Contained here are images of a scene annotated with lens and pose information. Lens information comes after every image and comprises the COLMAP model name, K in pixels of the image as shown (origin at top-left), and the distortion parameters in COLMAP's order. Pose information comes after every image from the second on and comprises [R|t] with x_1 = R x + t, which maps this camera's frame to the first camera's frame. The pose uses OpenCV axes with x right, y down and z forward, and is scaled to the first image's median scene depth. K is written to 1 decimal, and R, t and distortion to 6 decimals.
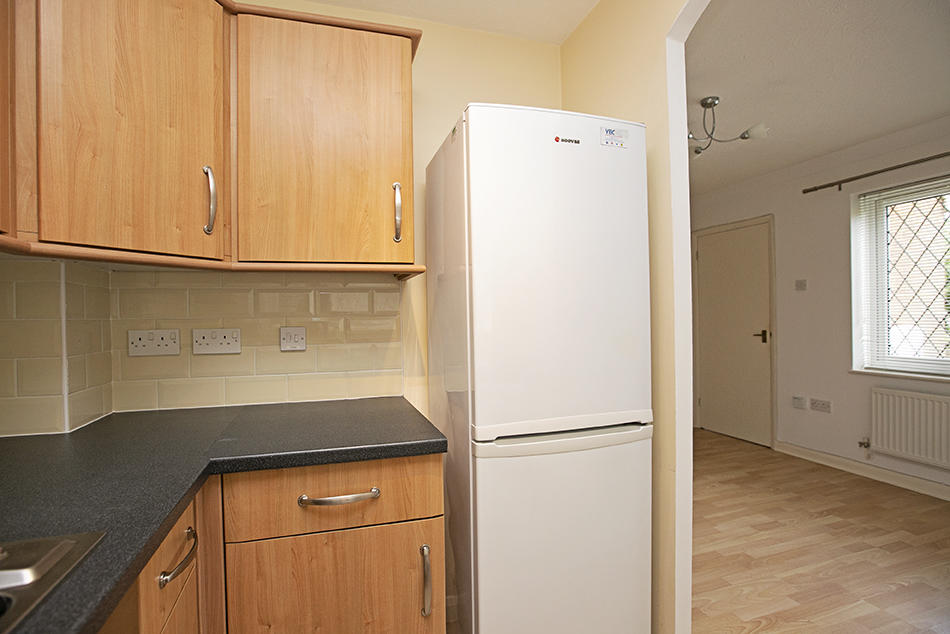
lens RADIAL K [[438.5, 0, 475.5], [0, 438.5, 321.2], [0, 0, 1]] dist [-0.000667, -0.000057]
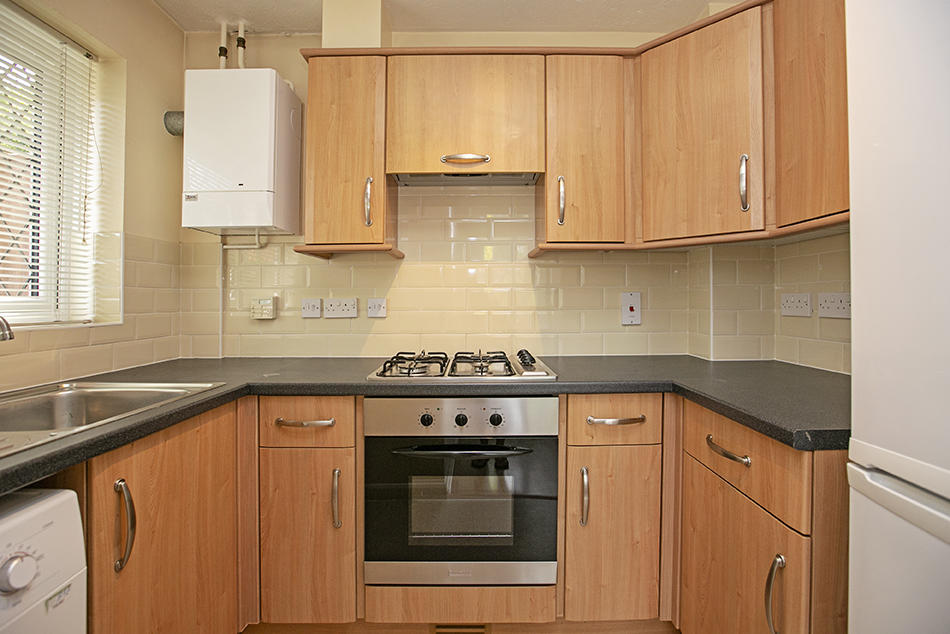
lens RADIAL K [[433.8, 0, 474.2], [0, 433.8, 294.6], [0, 0, 1]] dist [-0.038863, 0.015845]
pose [[-0.251473, -0.001925, -0.967862, 0.792027], [-0.000391, 0.999998, -0.001887, 0.034975], [0.967864, -0.000096, -0.251473, 0.661233]]
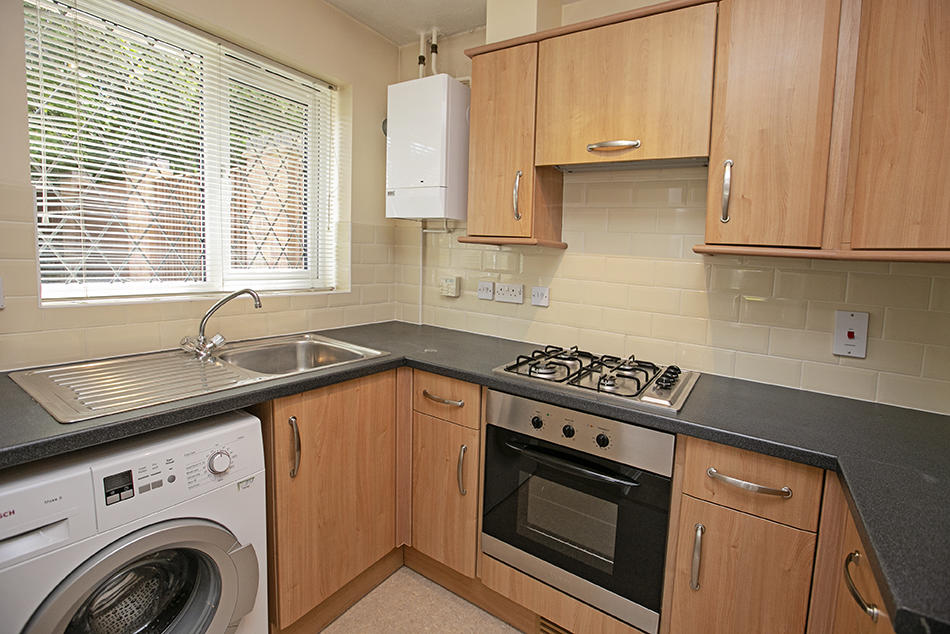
lens RADIAL K [[448.2, 0, 474.2], [0, 448.2, 293.4], [0, 0, 1]] dist [-0.047251, 0.023151]
pose [[-0.739111, 0.029952, -0.672917, 0.577472], [-0.047617, 0.994188, 0.096552, -0.111622], [0.671898, 0.103405, -0.733390, 1.052245]]
